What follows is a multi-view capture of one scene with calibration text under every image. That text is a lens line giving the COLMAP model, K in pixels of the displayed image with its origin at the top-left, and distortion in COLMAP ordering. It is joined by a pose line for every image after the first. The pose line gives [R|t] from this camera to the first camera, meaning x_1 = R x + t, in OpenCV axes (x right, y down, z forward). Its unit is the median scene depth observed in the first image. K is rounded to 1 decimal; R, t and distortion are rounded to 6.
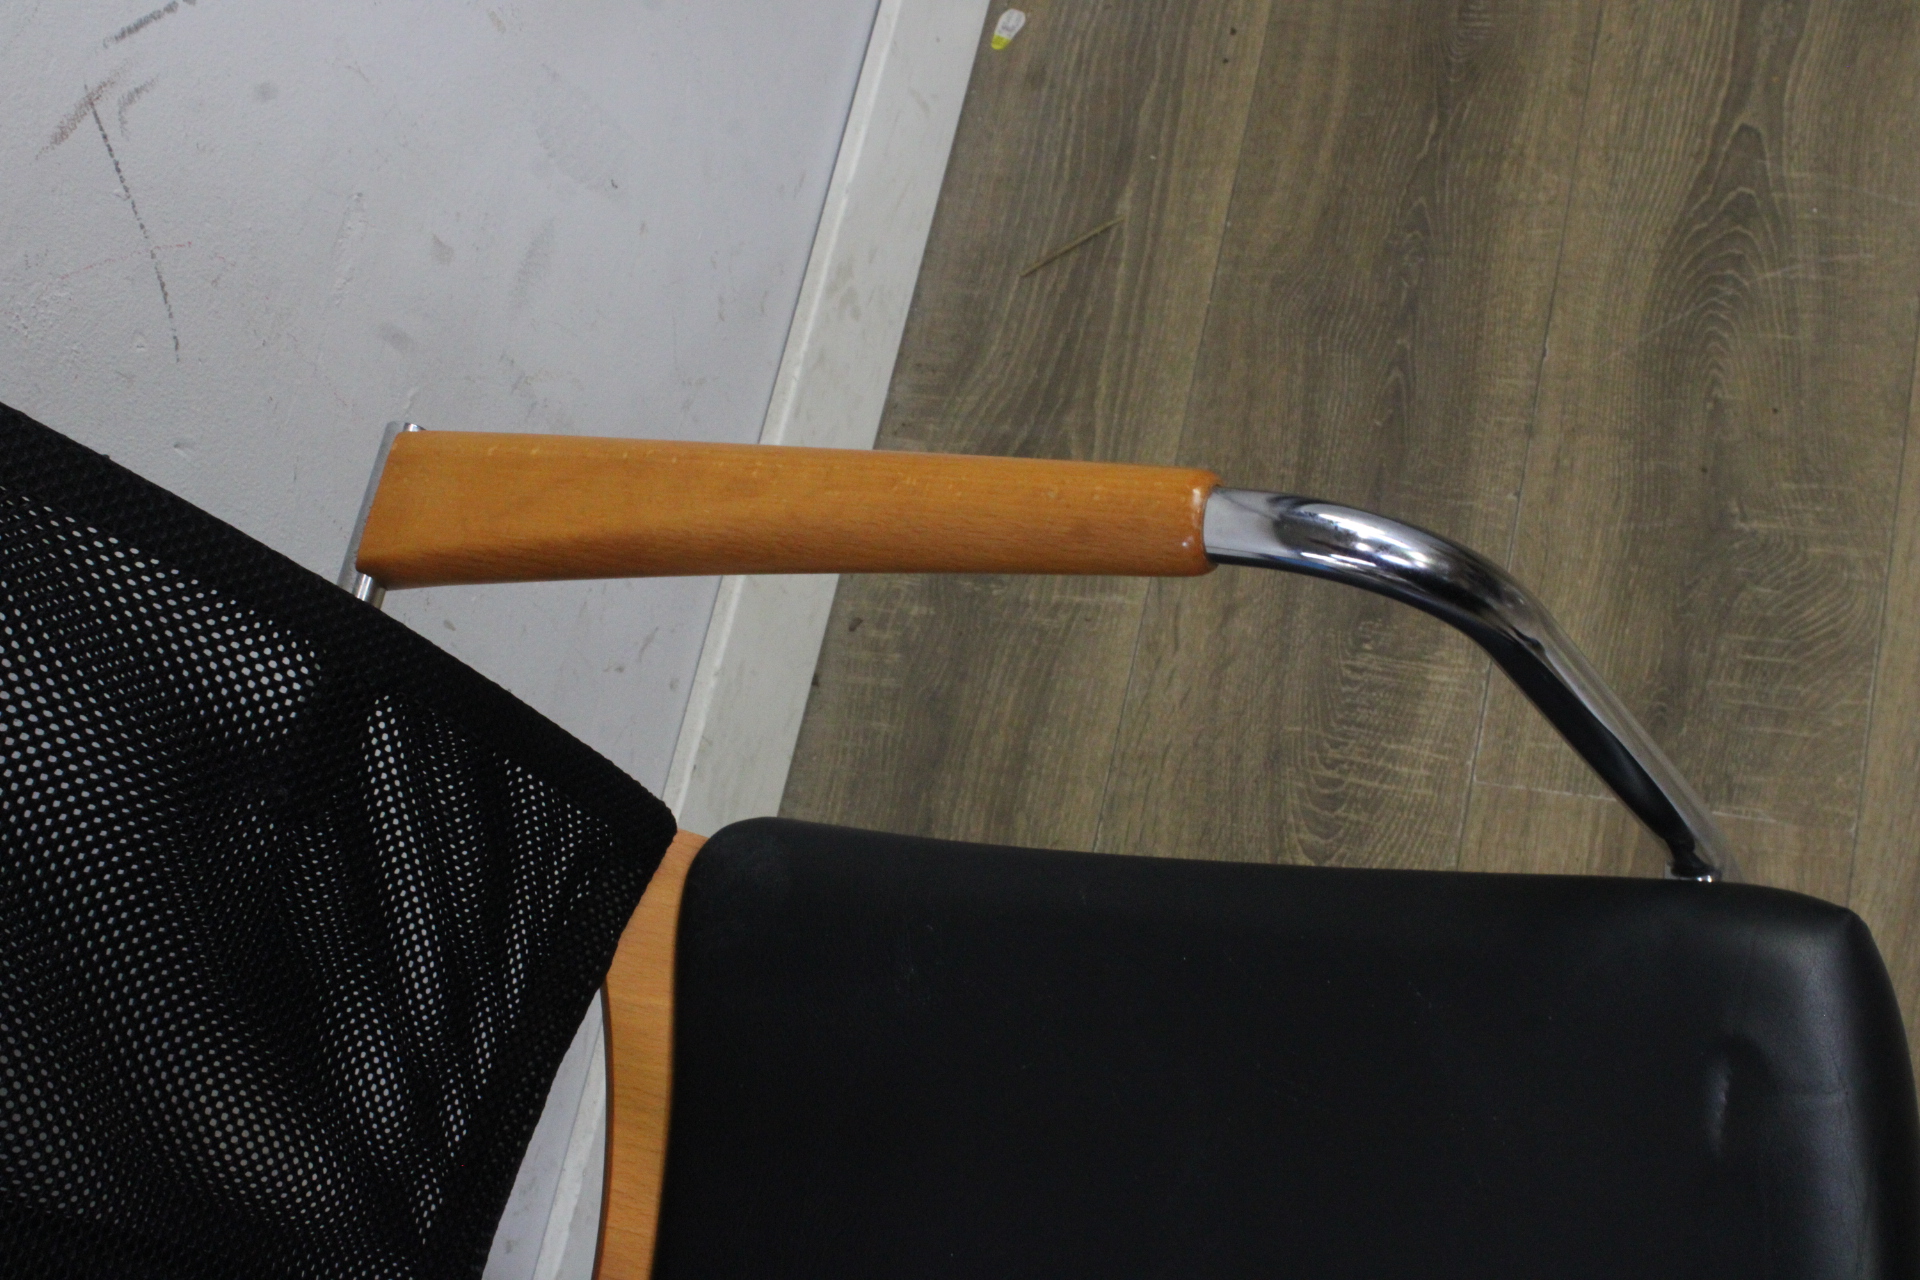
lens RADIAL K [[2740.2, 0, 976.8], [0, 2740.2, 637.5], [0, 0, 1]] dist [-0.020448, 0.000000]
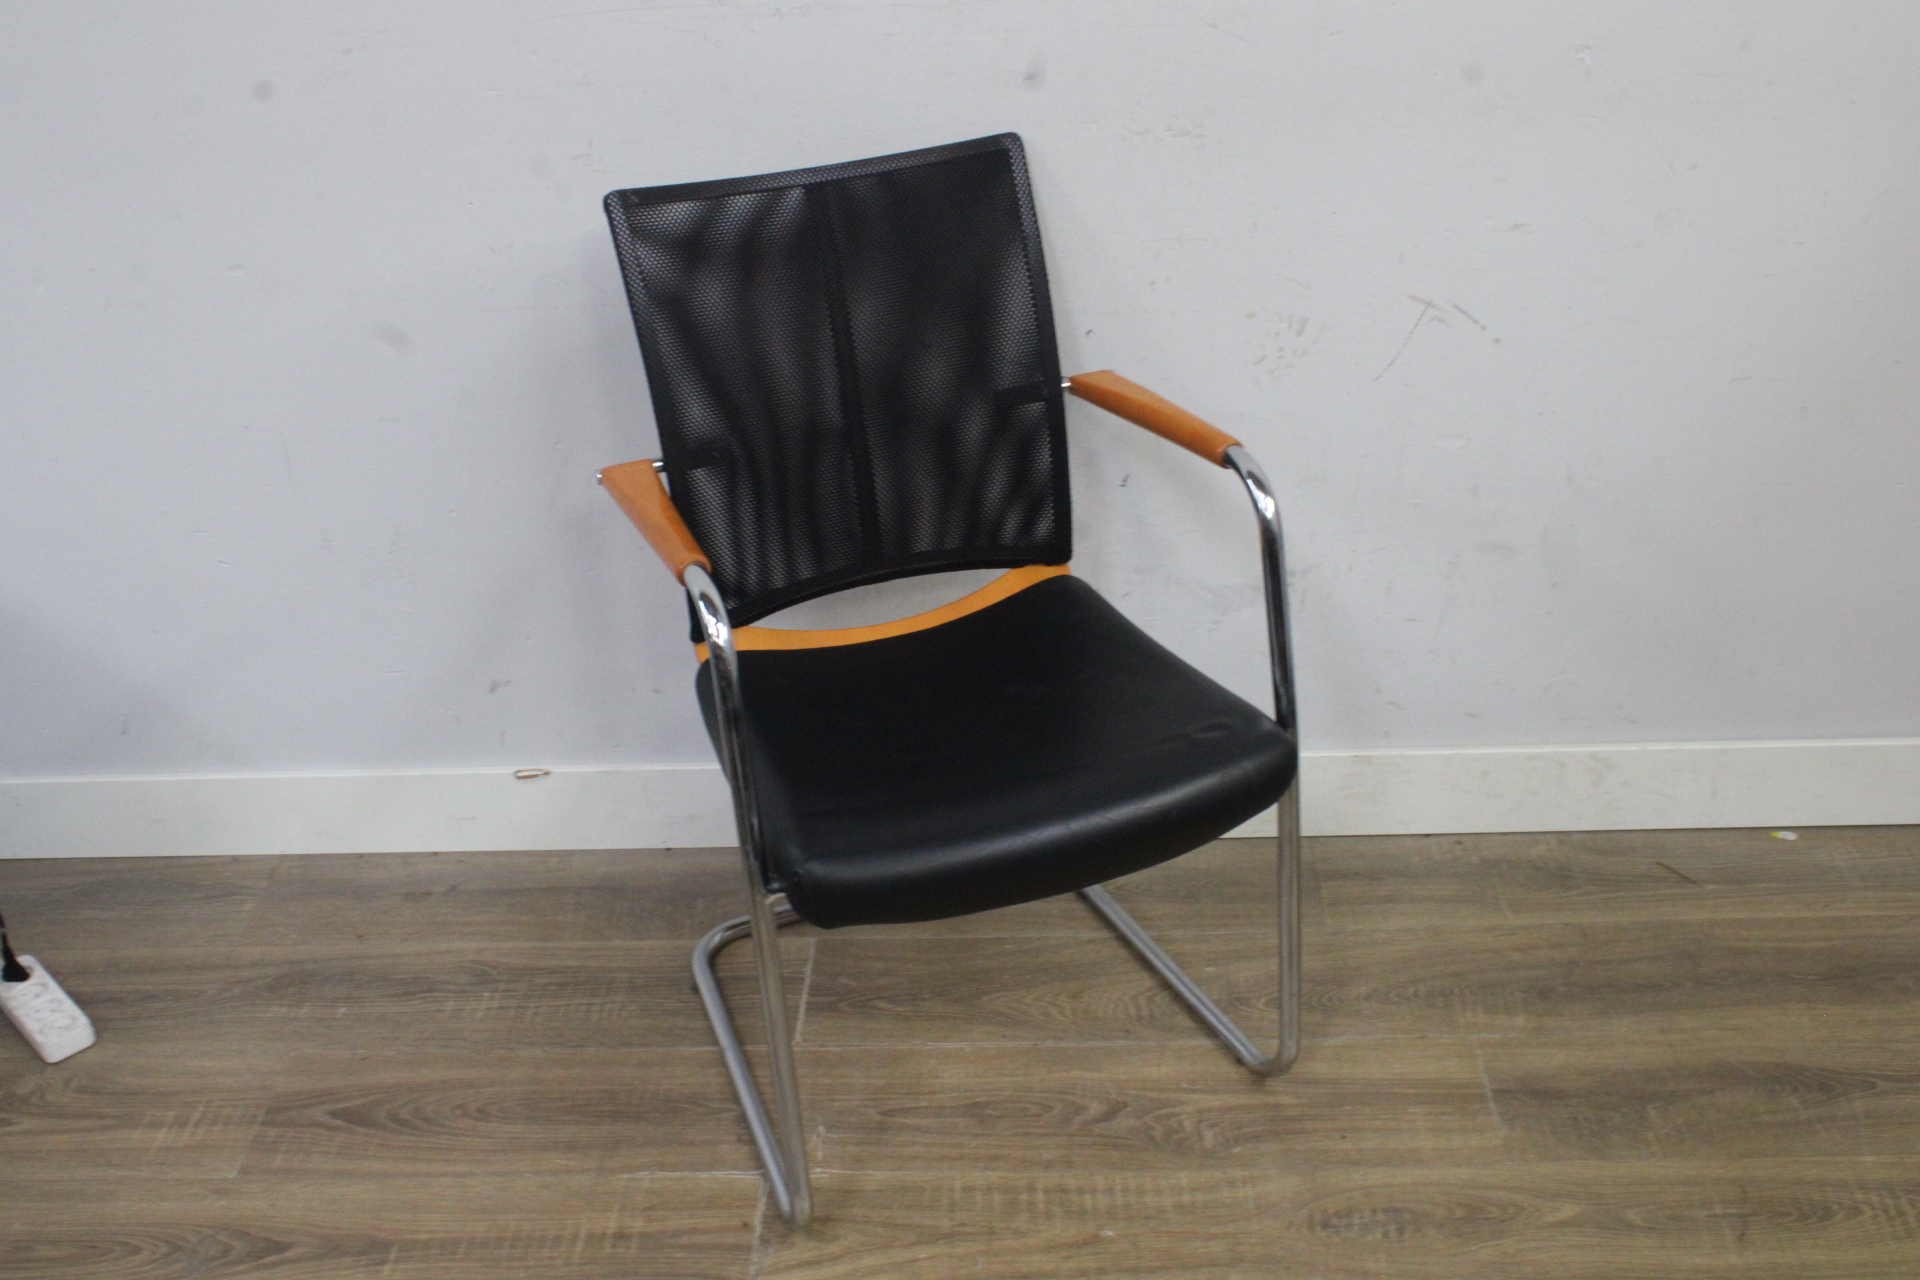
lens RADIAL K [[2074.8, 0, 951.8], [0, 2074.8, 627.3], [0, 0, 1]] dist [-0.063827, 0.000000]
pose [[0.194114, 0.687389, -0.699869, 0.932343], [-0.913569, 0.386575, 0.126296, 0.092196], [0.357366, 0.614863, 0.703017, -0.393703]]
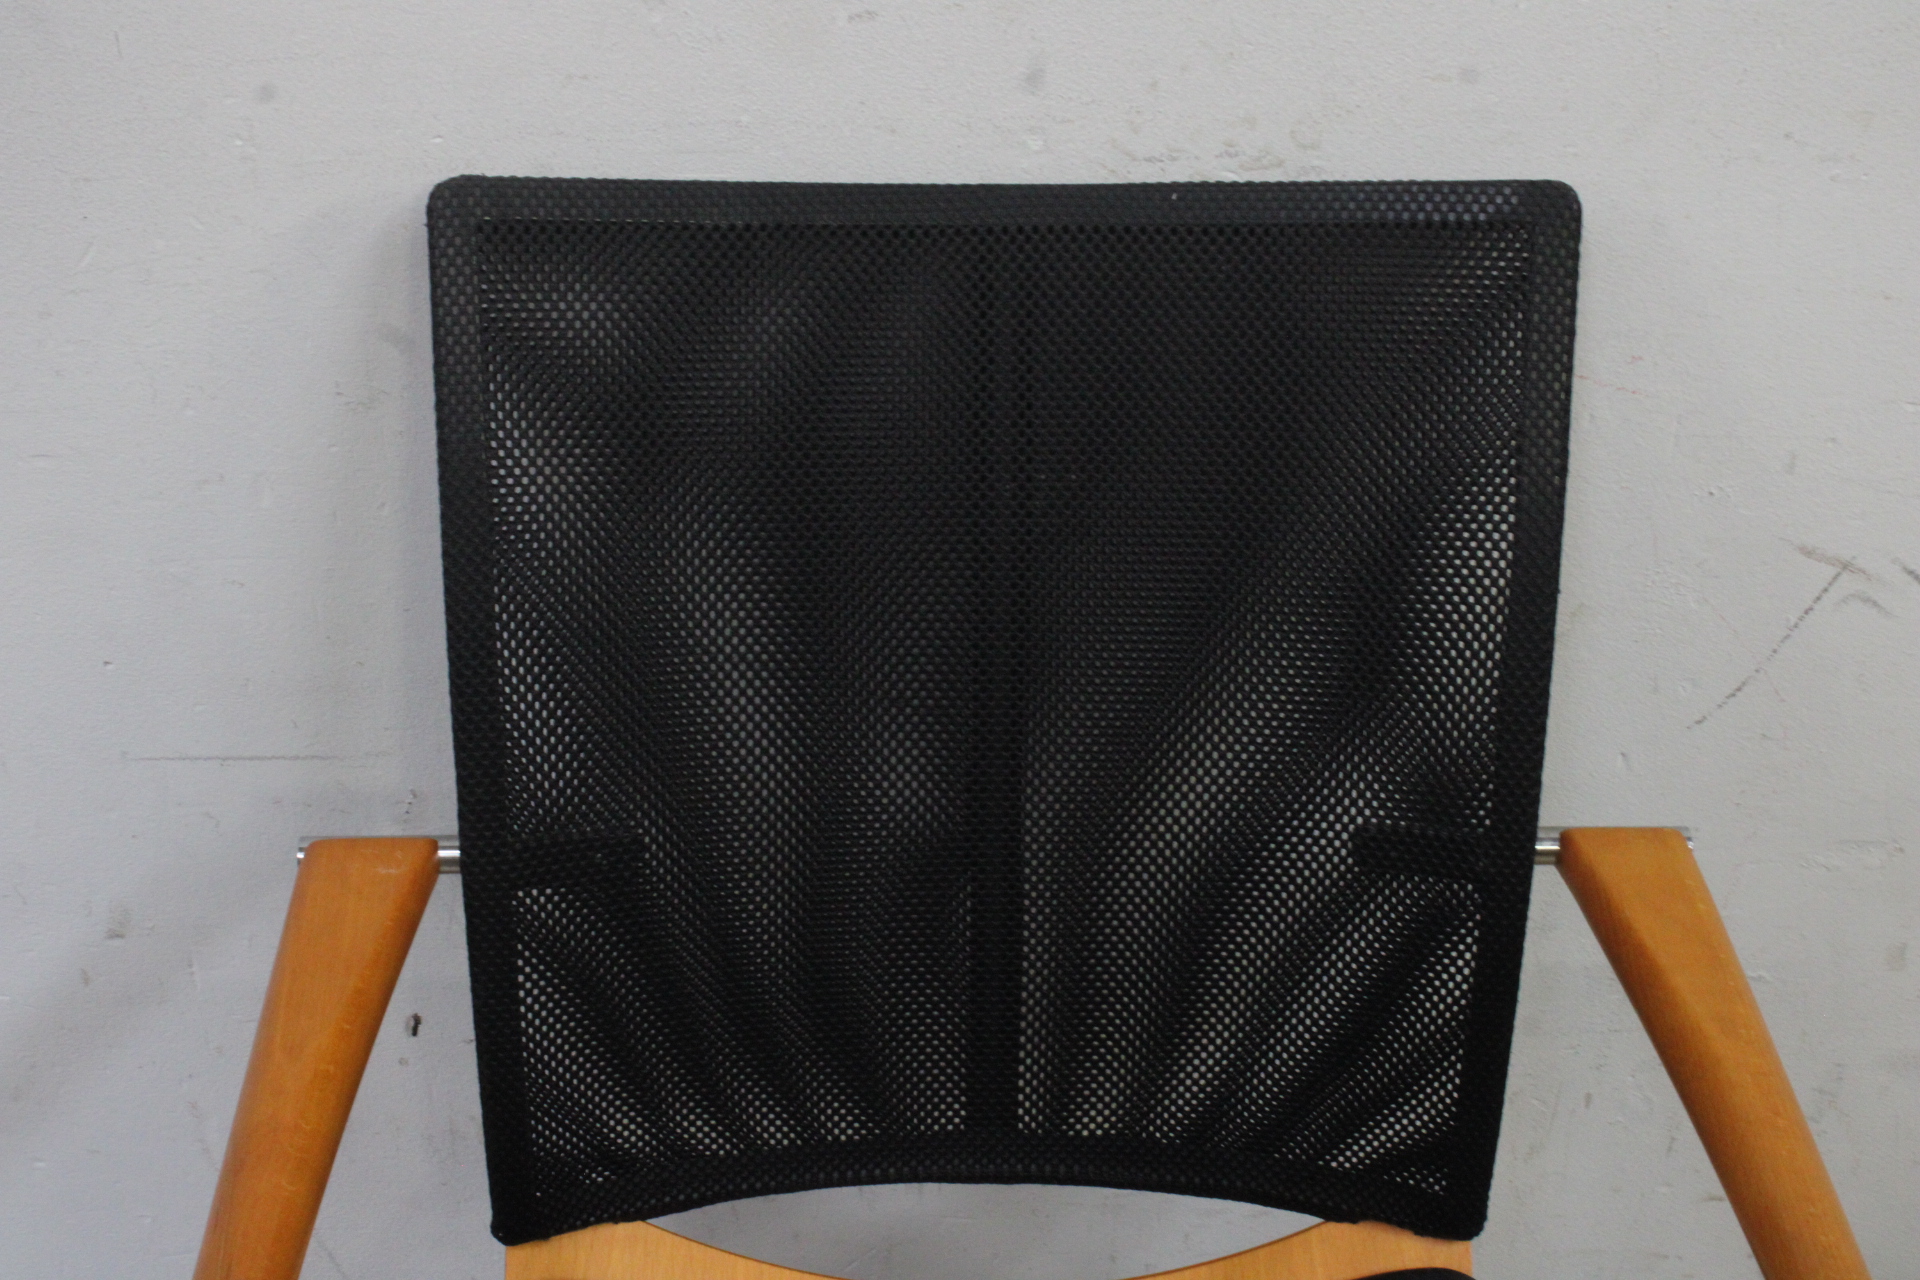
lens RADIAL K [[3056.8, 0, 961.4], [0, 3056.8, 653.3], [0, 0, 1]] dist [-0.009615, 0.000000]
pose [[0.235320, 0.768397, -0.595139, 0.280908], [-0.927598, 0.360362, 0.098496, 0.035443], [0.290149, 0.528872, 0.797564, -0.133539]]
